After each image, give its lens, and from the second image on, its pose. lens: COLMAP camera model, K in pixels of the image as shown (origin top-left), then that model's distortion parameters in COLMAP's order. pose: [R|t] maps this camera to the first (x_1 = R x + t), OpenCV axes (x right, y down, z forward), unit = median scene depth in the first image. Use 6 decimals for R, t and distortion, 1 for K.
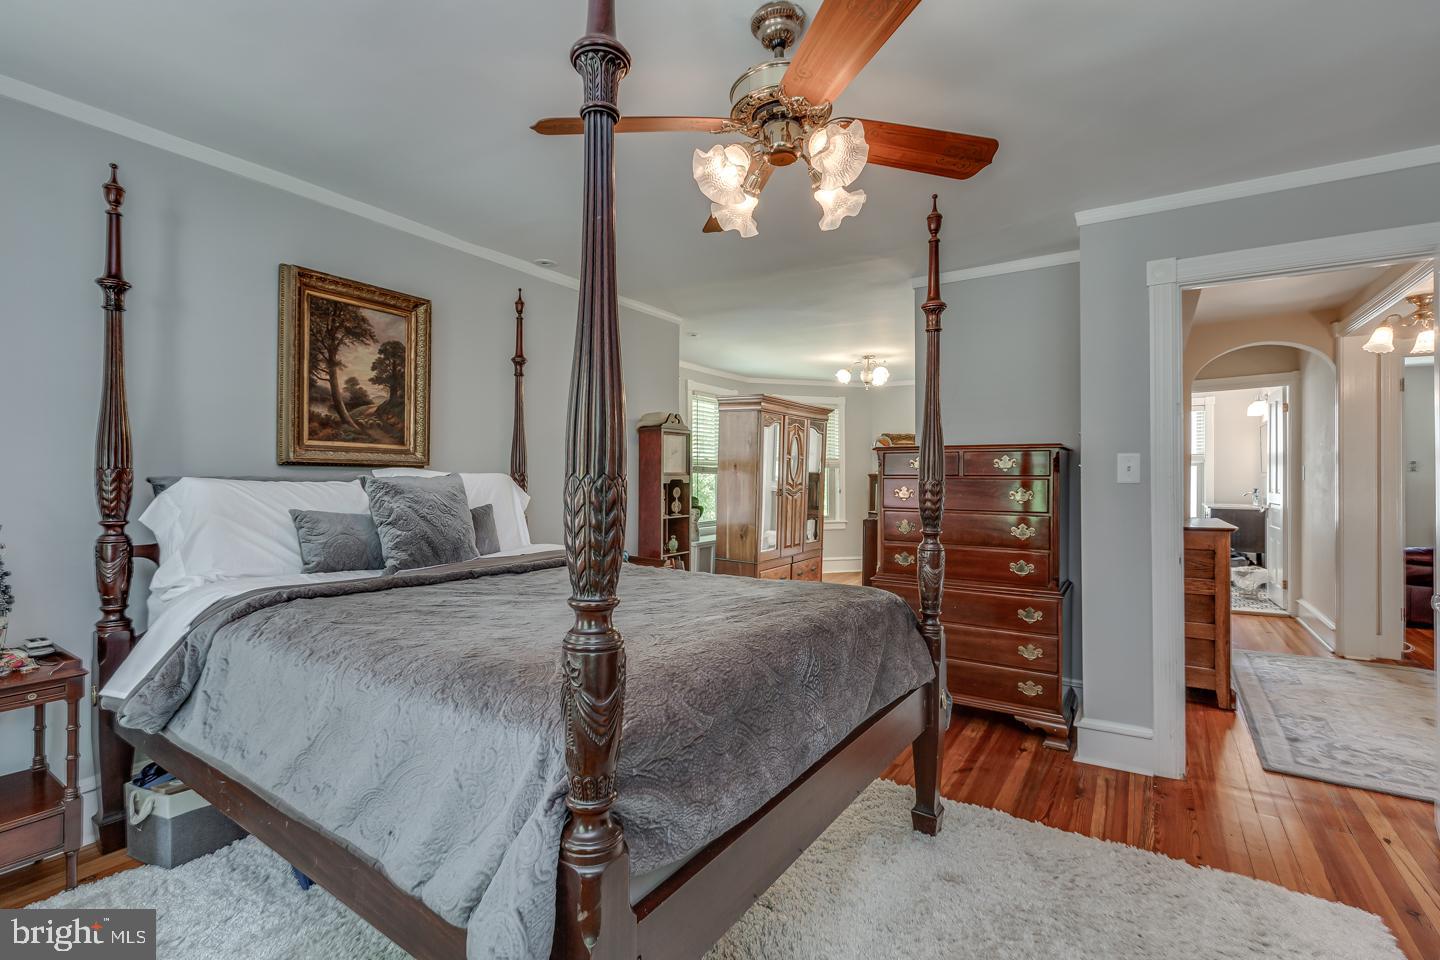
lens RADIAL K [[695.1, 0, 720.0], [0, 695.1, 480.0], [0, 0, 1]] dist [0.005287, 0.000439]
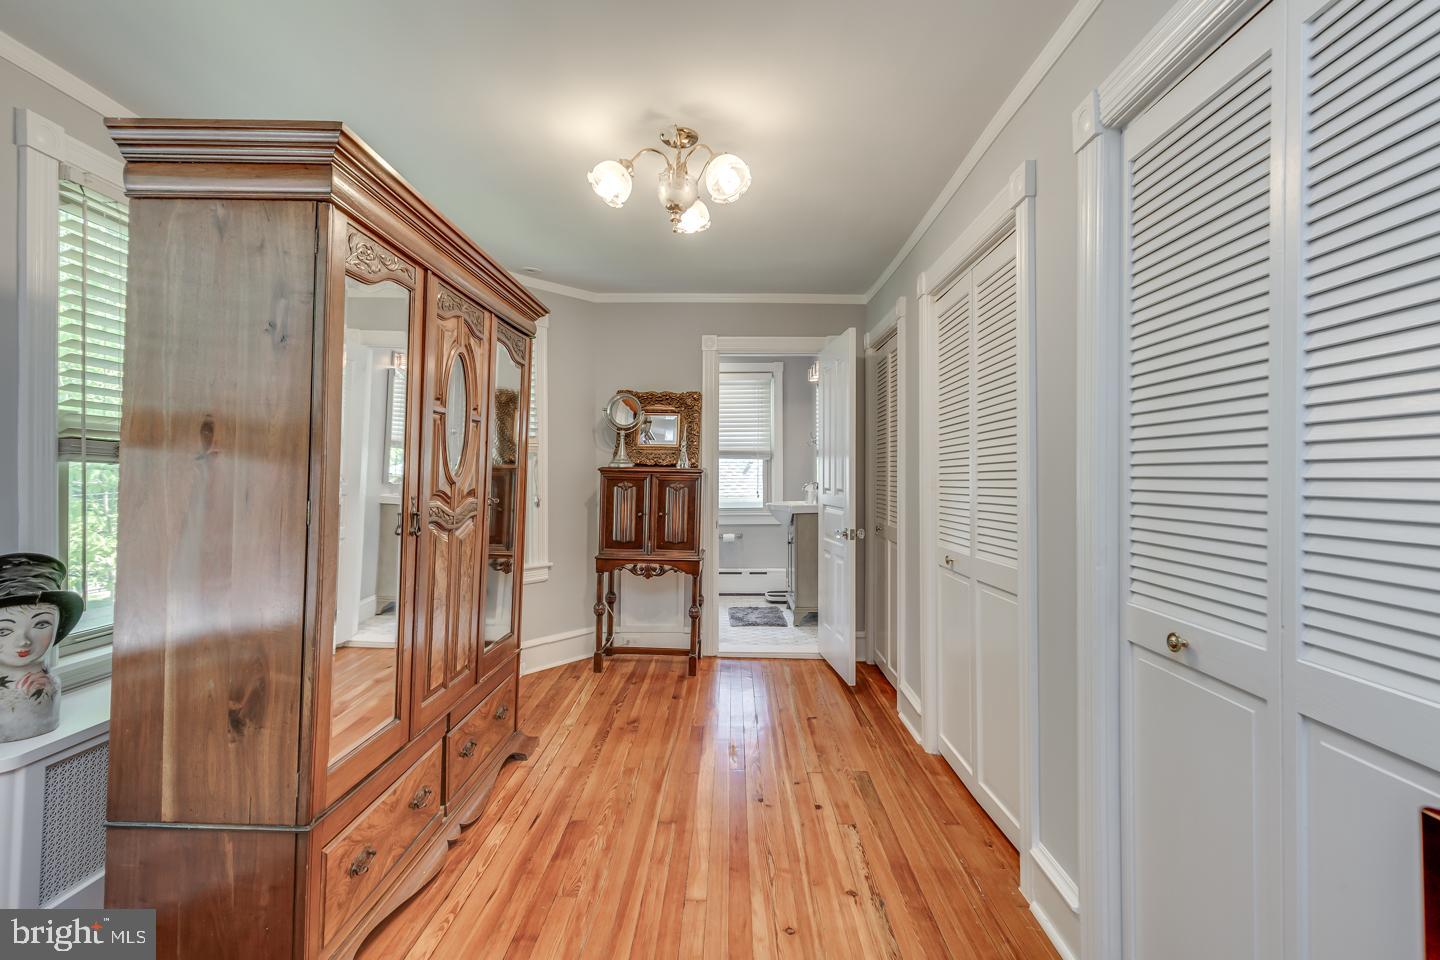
lens RADIAL K [[601.7, 0, 720.0], [0, 601.7, 480.0], [0, 0, 1]] dist [0.001248, 0.000050]
pose [[0.838801, -0.013076, 0.544282, 0.056274], [0.008694, 0.999906, 0.010625, -0.003300], [-0.544369, -0.004180, 0.838835, 0.696977]]
